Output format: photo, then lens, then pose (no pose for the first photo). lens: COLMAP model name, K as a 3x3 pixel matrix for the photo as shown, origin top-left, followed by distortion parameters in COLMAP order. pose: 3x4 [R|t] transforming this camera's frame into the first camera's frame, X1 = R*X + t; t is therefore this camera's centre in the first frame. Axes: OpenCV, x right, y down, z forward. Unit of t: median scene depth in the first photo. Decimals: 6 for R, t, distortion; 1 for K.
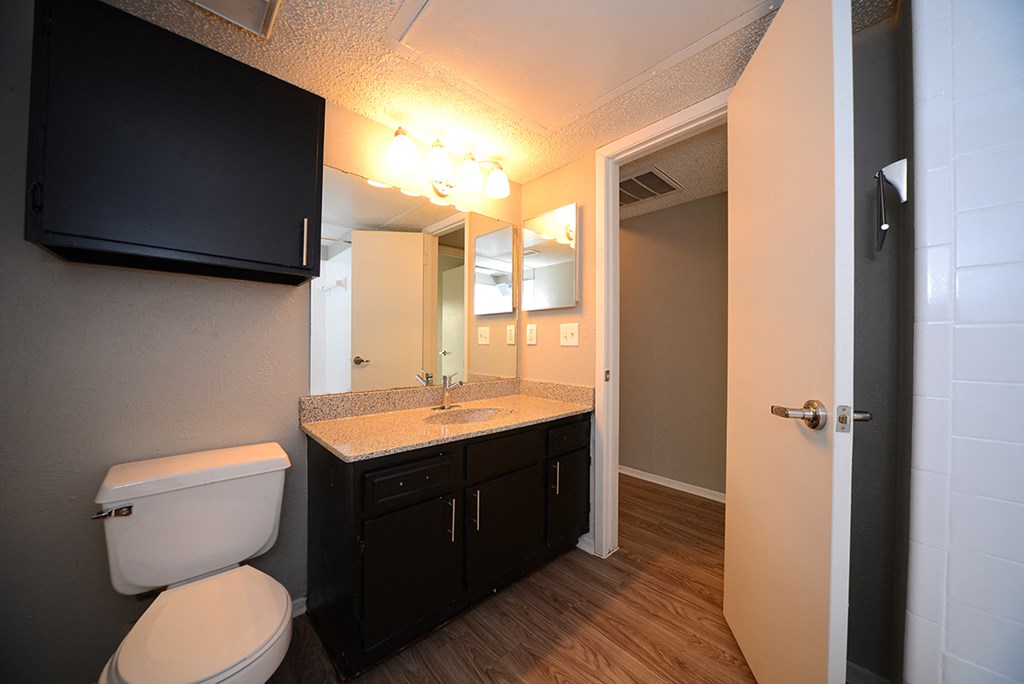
lens RADIAL K [[355.2, 0, 510.9], [0, 355.2, 341.6], [0, 0, 1]] dist [-0.012327, -0.000018]
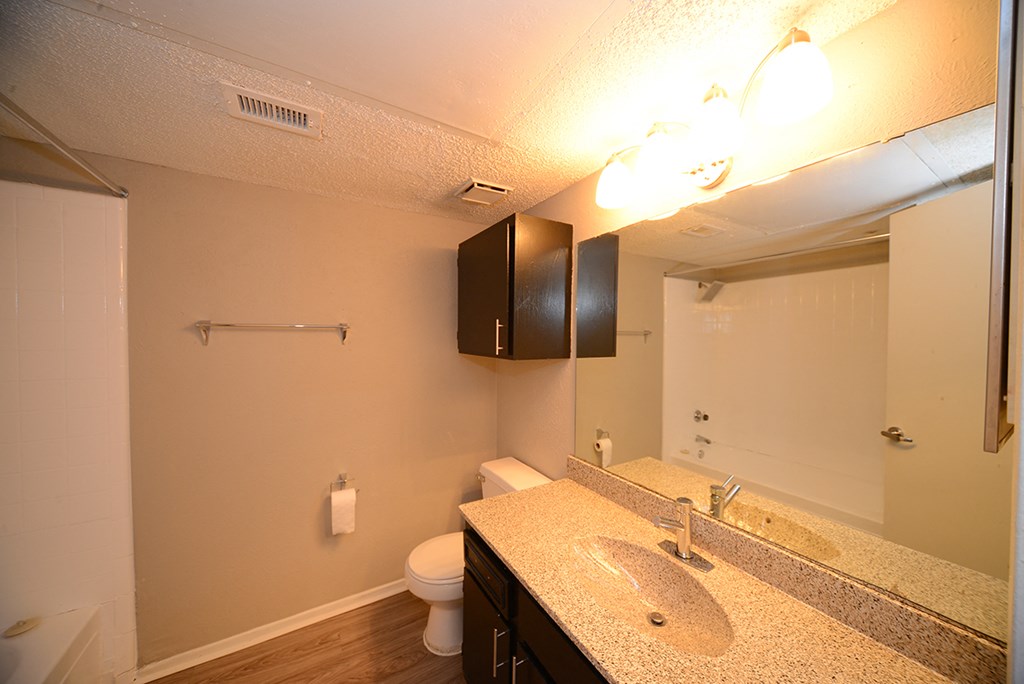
lens RADIAL K [[355.2, 0, 512.3], [0, 355.2, 343.5], [0, 0, 1]] dist [-0.012327, -0.000018]
pose [[-0.215287, -0.002008, -0.976549, 0.425330], [-0.007732, 0.999970, -0.000352, -0.150052], [0.976520, 0.007475, -0.215297, 0.809228]]
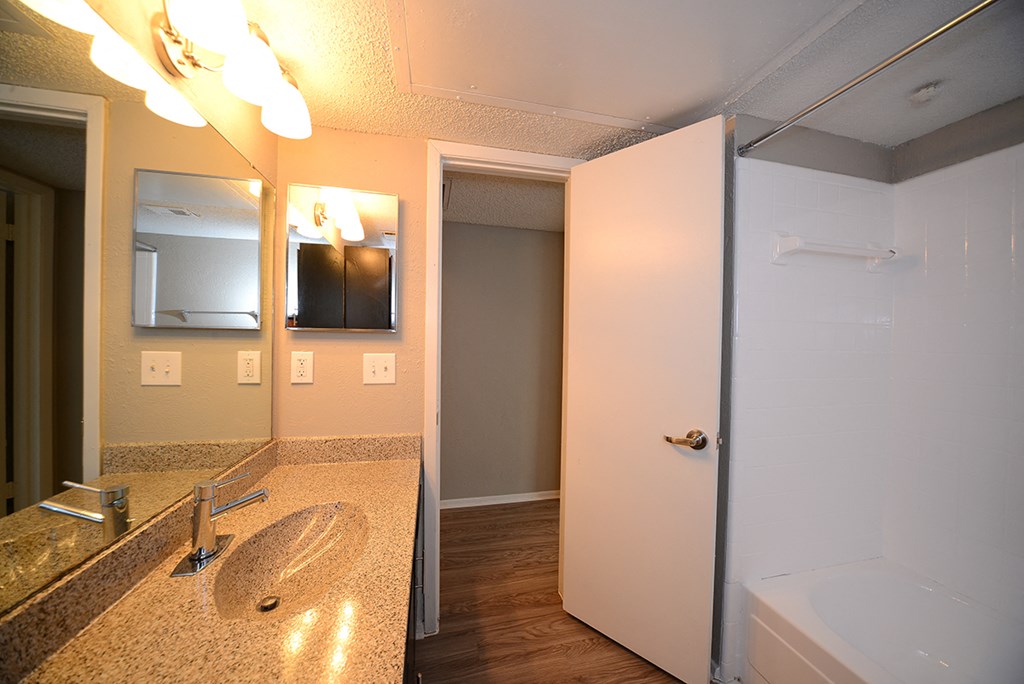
lens RADIAL K [[355.2, 0, 514.1], [0, 355.2, 342.8], [0, 0, 1]] dist [-0.012327, -0.000018]
pose [[0.484913, -0.004206, 0.874552, -0.361562], [-0.021990, 0.999614, 0.017000, -0.096407], [-0.874286, -0.027475, 0.484633, 0.422307]]
